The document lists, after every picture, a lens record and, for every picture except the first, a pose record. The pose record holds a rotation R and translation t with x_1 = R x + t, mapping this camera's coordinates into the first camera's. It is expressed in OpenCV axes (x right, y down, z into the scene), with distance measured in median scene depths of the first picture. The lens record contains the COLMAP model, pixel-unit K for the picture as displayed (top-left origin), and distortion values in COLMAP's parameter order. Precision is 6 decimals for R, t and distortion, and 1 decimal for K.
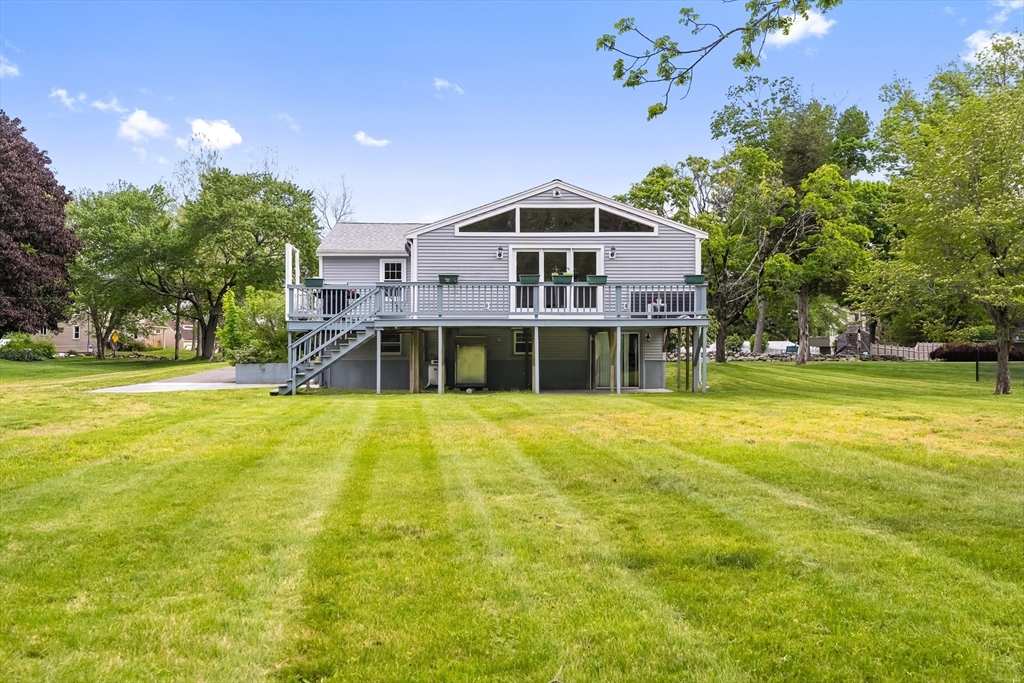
lens RADIAL K [[937.0, 0, 510.5], [0, 937.0, 340.2], [0, 0, 1]] dist [0.000087, 0.000000]
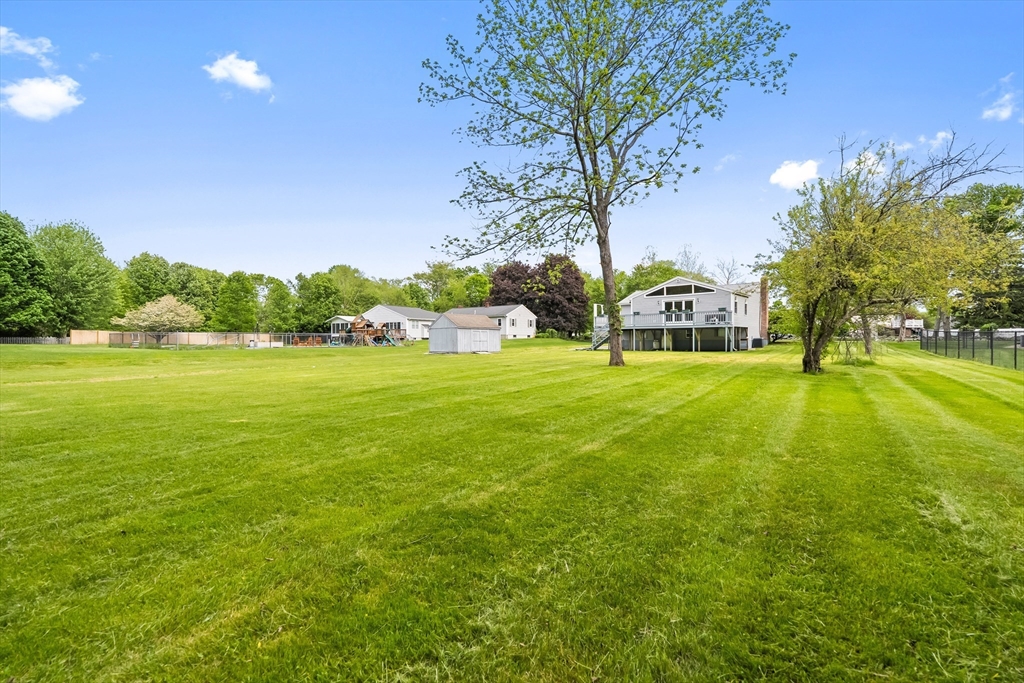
lens RADIAL K [[466.0, 0, 511.5], [0, 466.0, 340.8], [0, 0, 1]] dist [0.003795, 0.000680]
pose [[0.750731, -0.000678, -0.660608, 0.596209], [0.012900, 0.999824, 0.013634, -0.001242], [0.660482, -0.018758, 0.750607, -0.385171]]
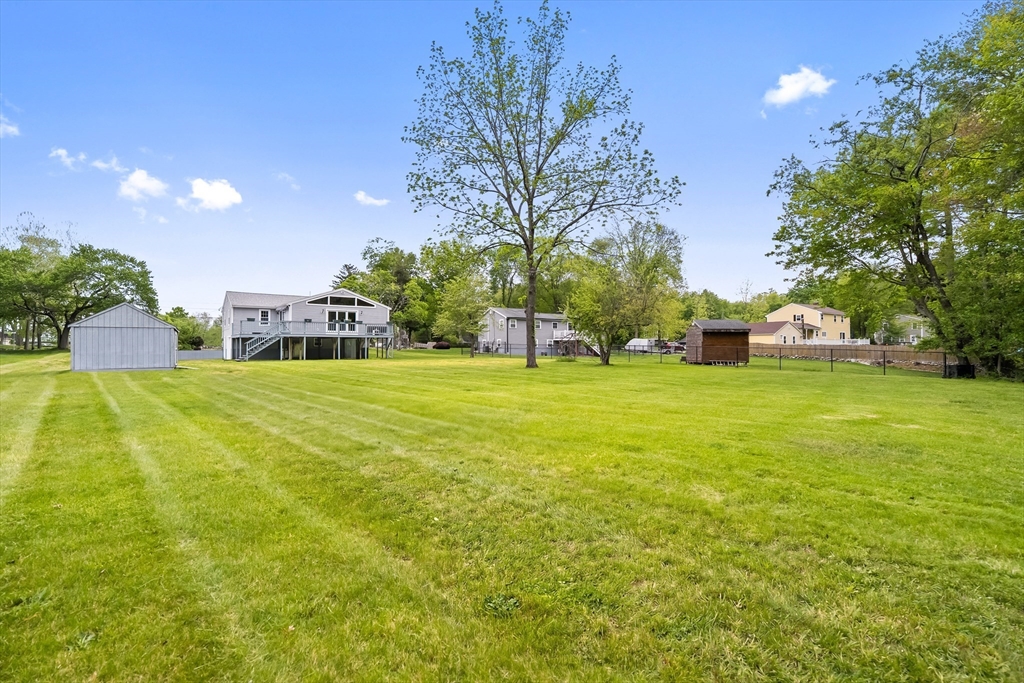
lens RADIAL K [[466.0, 0, 509.5], [0, 466.0, 343.4], [0, 0, 1]] dist [0.003795, 0.000680]
pose [[0.817455, 0.005268, 0.575968, -0.367784], [-0.009641, 0.999943, 0.004536, -0.006110], [-0.575912, -0.009261, 0.817460, -0.513716]]
